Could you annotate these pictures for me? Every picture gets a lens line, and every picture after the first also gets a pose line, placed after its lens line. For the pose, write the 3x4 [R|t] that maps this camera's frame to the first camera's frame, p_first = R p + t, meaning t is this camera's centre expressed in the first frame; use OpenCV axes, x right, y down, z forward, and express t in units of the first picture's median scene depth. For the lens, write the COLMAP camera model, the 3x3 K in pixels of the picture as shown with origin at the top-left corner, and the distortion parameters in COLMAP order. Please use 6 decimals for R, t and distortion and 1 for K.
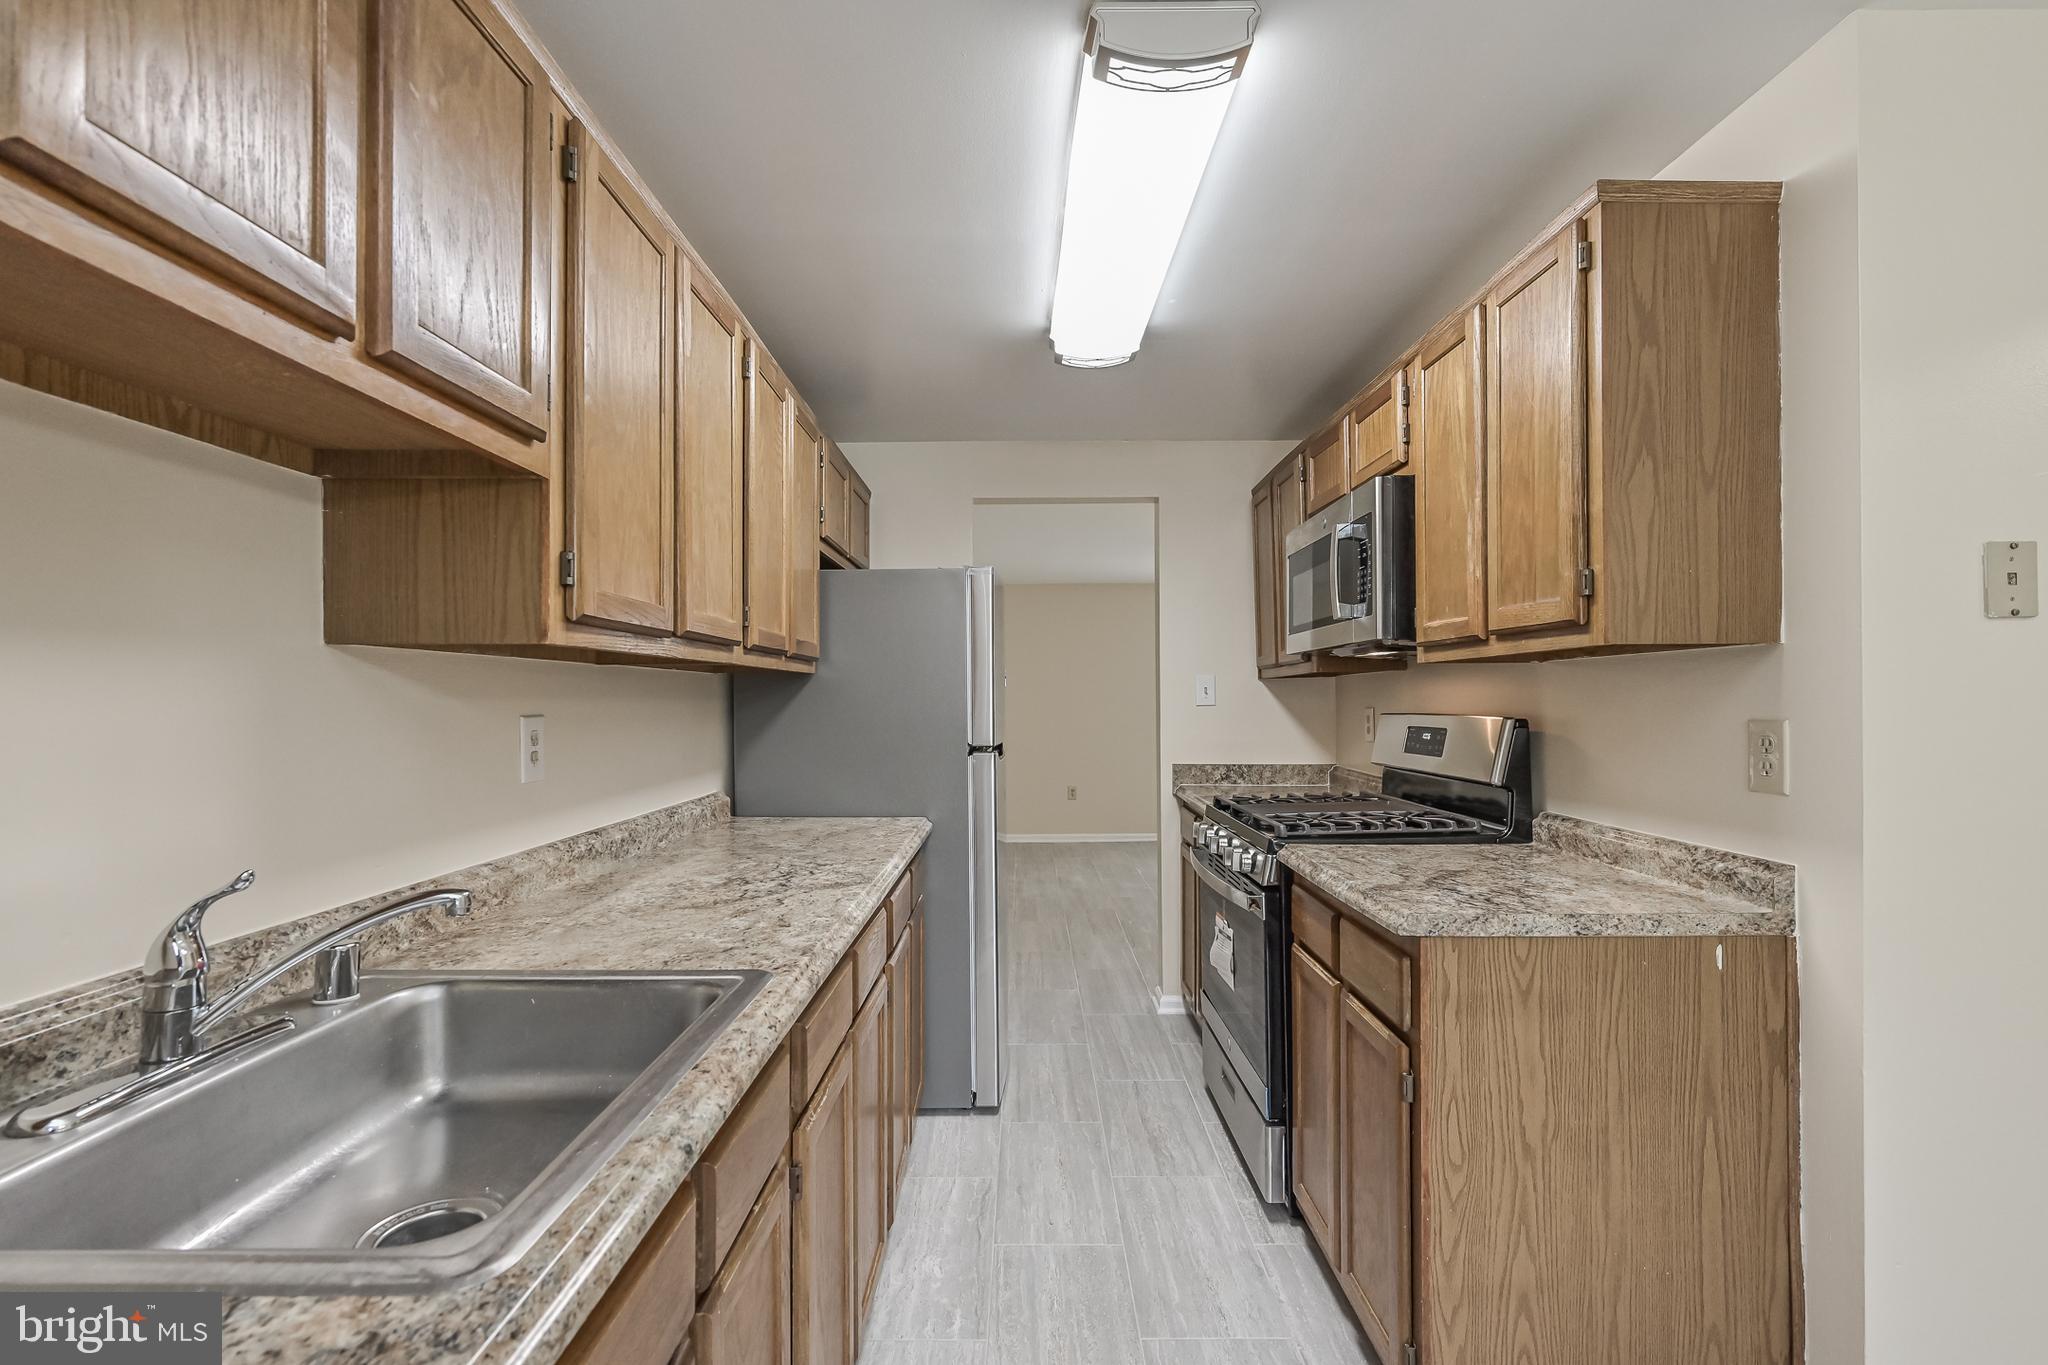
lens RADIAL K [[894.8, 0, 1019.2], [0, 894.8, 690.6], [0, 0, 1]] dist [-0.001251, 0.000124]
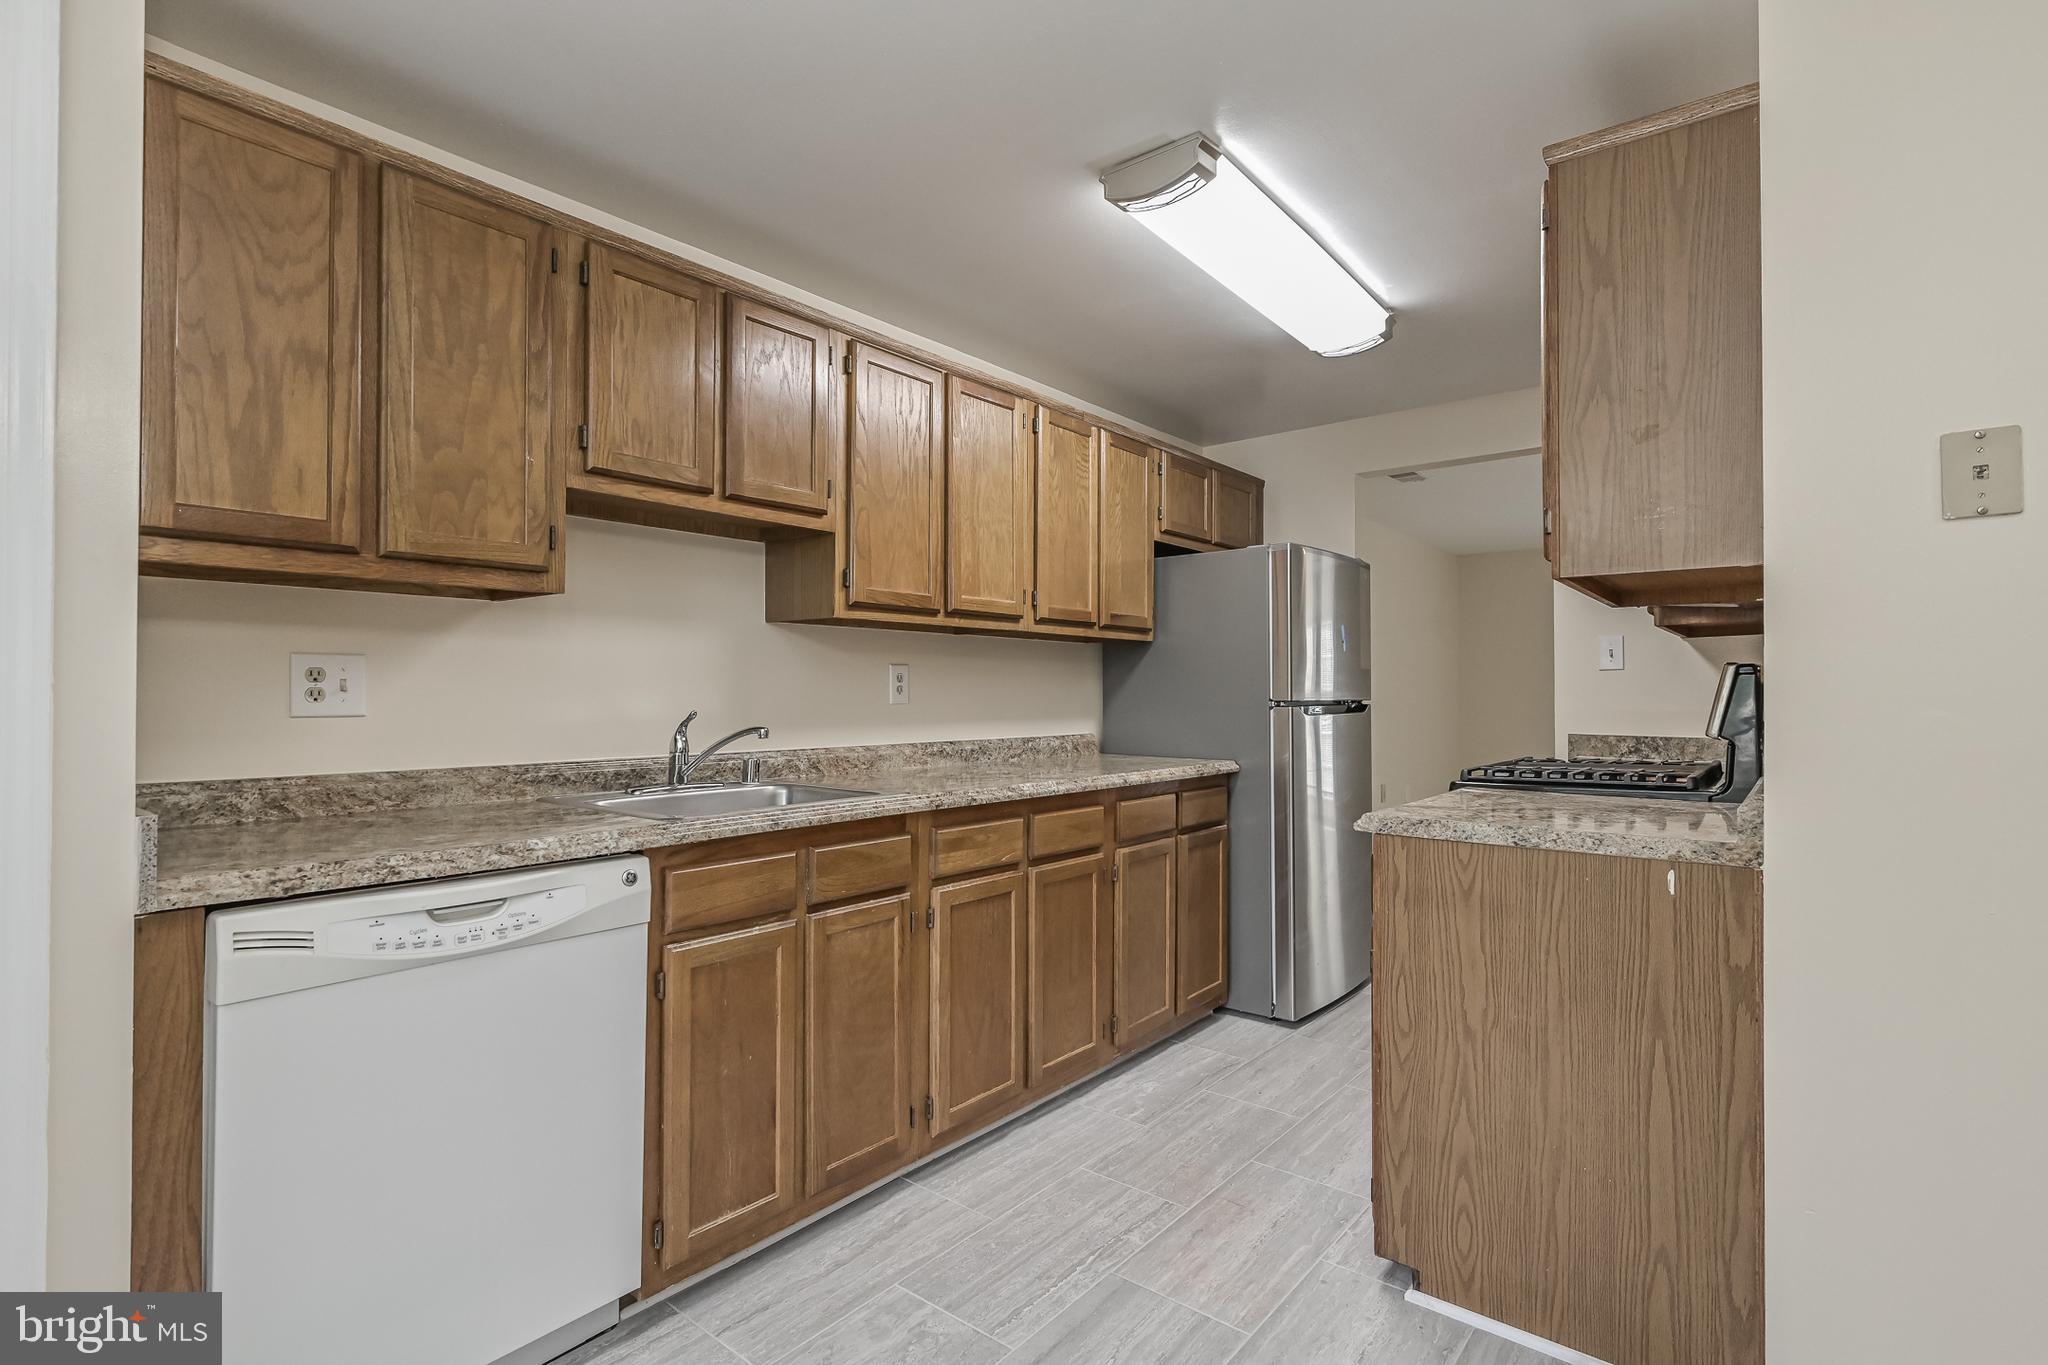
lens RADIAL K [[976.3, 0, 1032.4], [0, 976.3, 677.8], [0, 0, 1]] dist [-0.002230, -0.000546]
pose [[0.777860, -0.005210, -0.628416, 0.870383], [0.001327, 0.999977, -0.006648, 0.071605], [0.628436, 0.004338, 0.777849, -0.287216]]
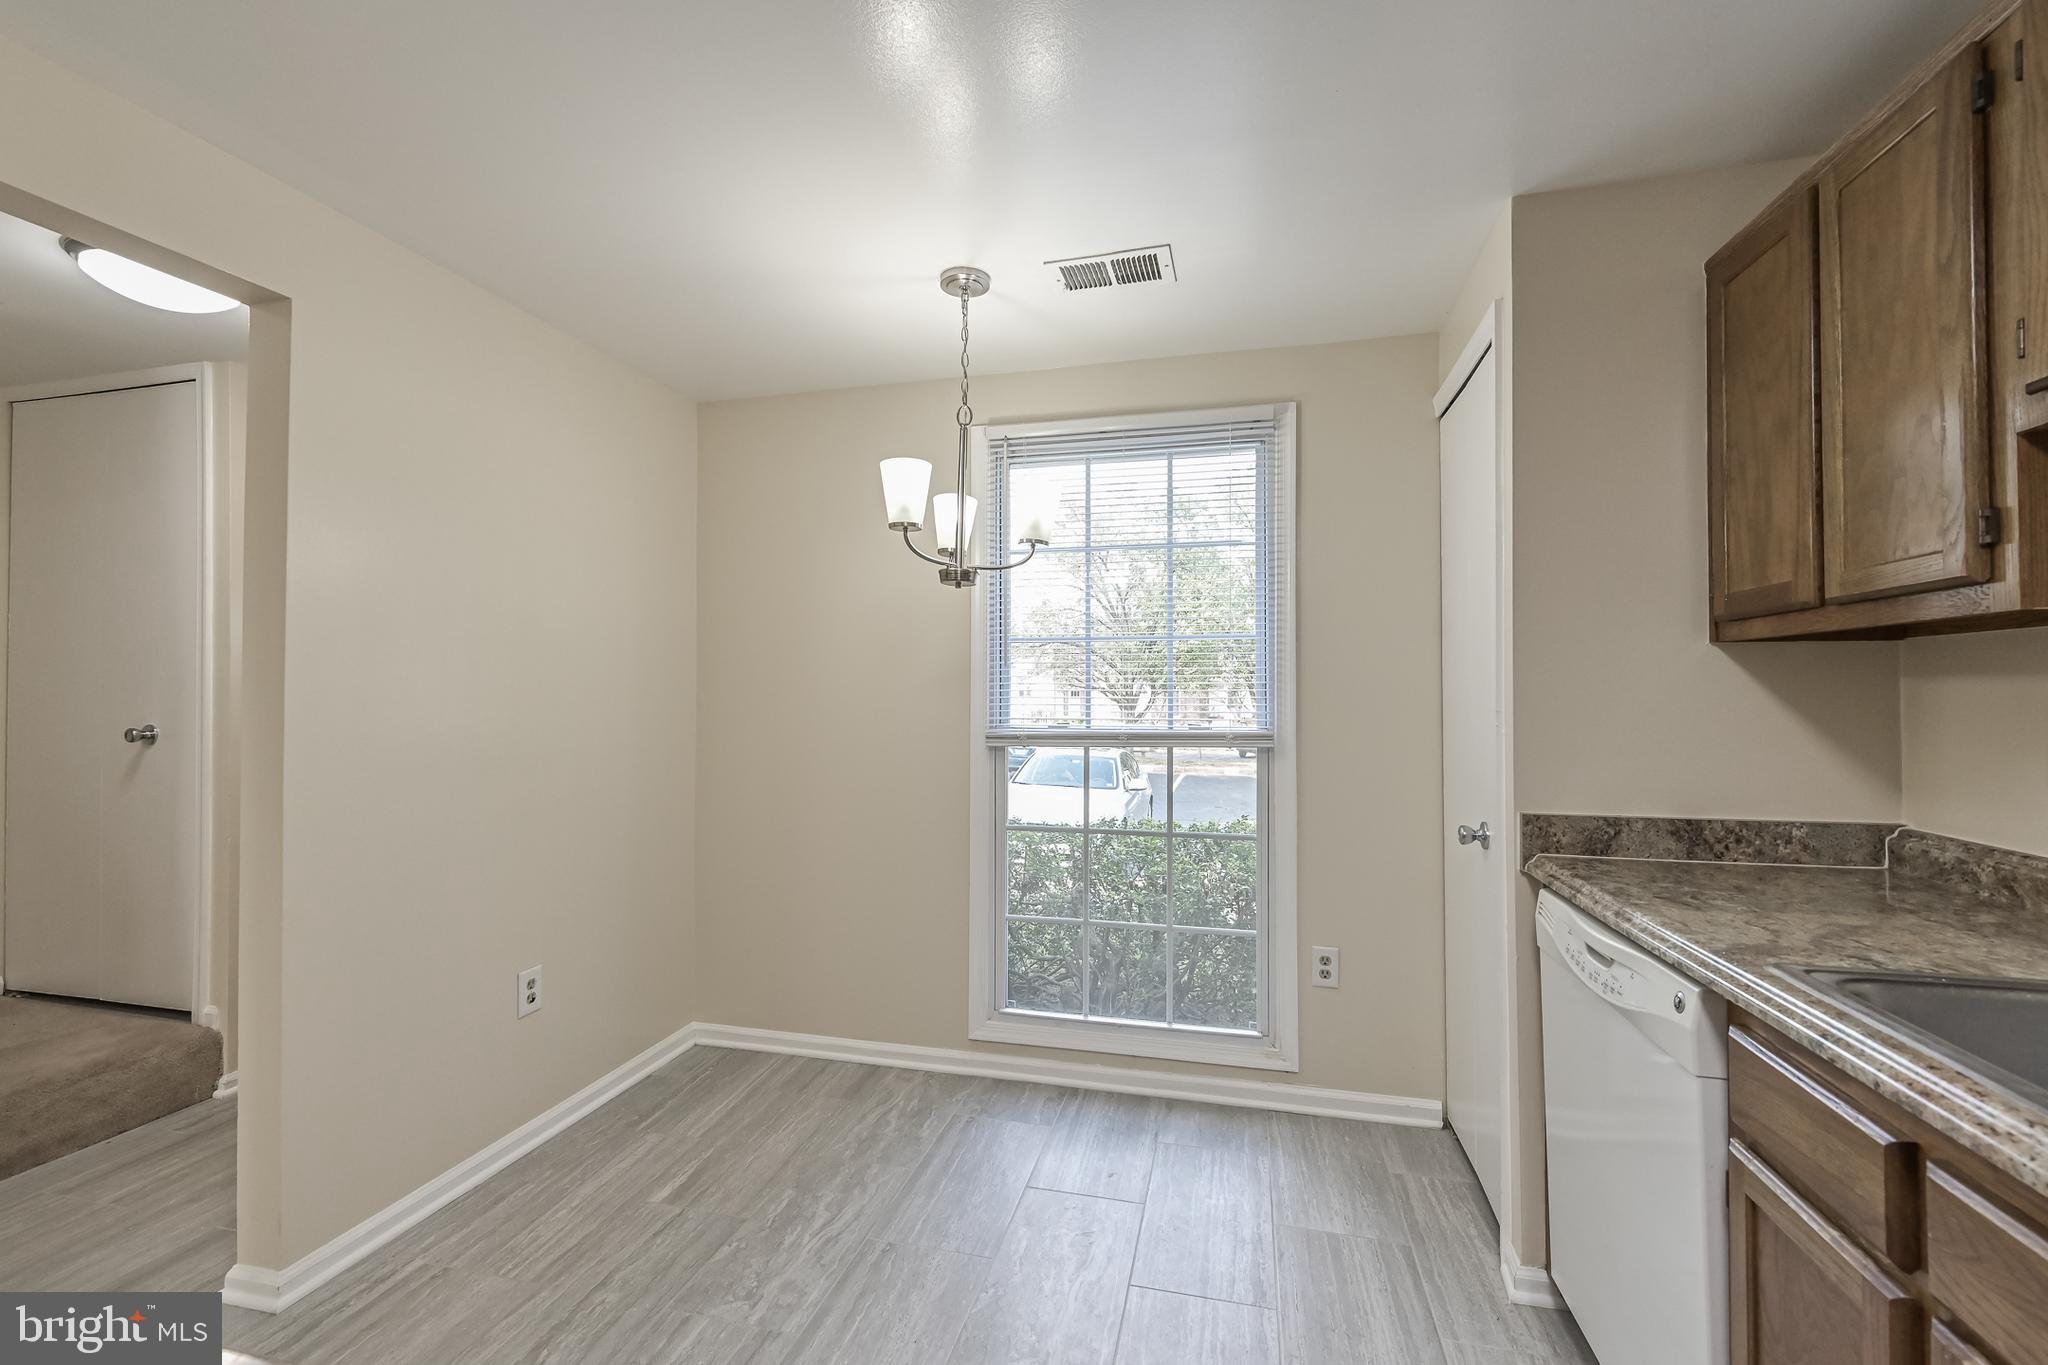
lens RADIAL K [[851.5, 0, 1031.3], [0, 851.5, 692.9], [0, 0, 1]] dist [-0.001049, -0.000175]
pose [[-0.971906, 0.003846, 0.235336, 0.200489], [0.001713, 0.999956, -0.009268, 0.022721], [-0.235362, -0.008604, -0.971870, 1.155457]]
